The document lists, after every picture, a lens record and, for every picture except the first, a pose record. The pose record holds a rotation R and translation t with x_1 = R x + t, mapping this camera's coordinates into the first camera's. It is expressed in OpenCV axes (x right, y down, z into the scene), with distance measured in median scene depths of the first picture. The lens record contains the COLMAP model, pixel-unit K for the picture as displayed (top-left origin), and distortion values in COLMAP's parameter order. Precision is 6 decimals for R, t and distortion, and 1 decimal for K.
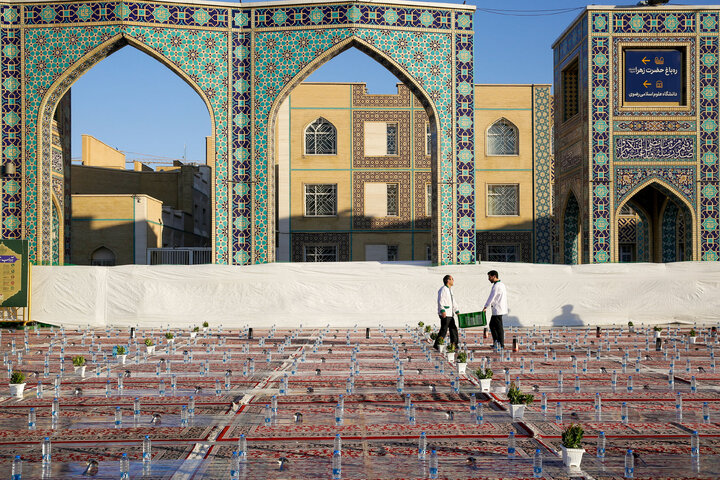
lens RADIAL K [[881.4, 0, 360.0], [0, 881.4, 243.8], [0, 0, 1]] dist [0.034401, 0.000000]
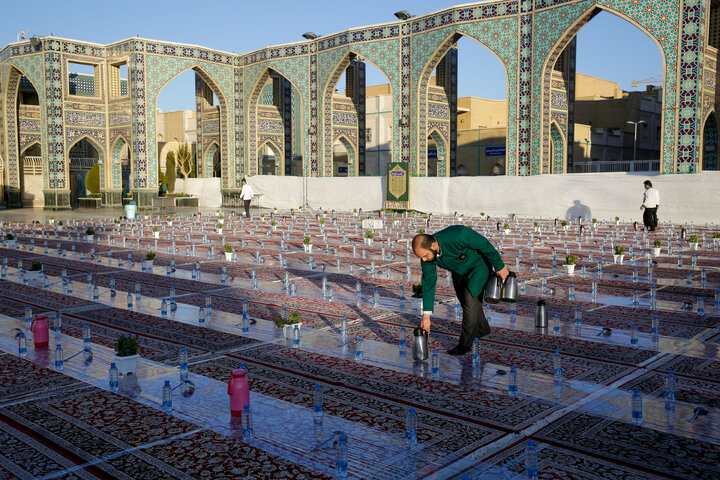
lens RADIAL K [[655.3, 0, 359.9], [0, 655.3, 234.4], [0, 0, 1]] dist [-0.039826, 0.000000]
pose [[0.706759, 0.052606, -0.705495, 0.447758], [0.030052, 0.994099, 0.104232, -0.000622], [0.706815, -0.094869, 0.701008, 0.024309]]
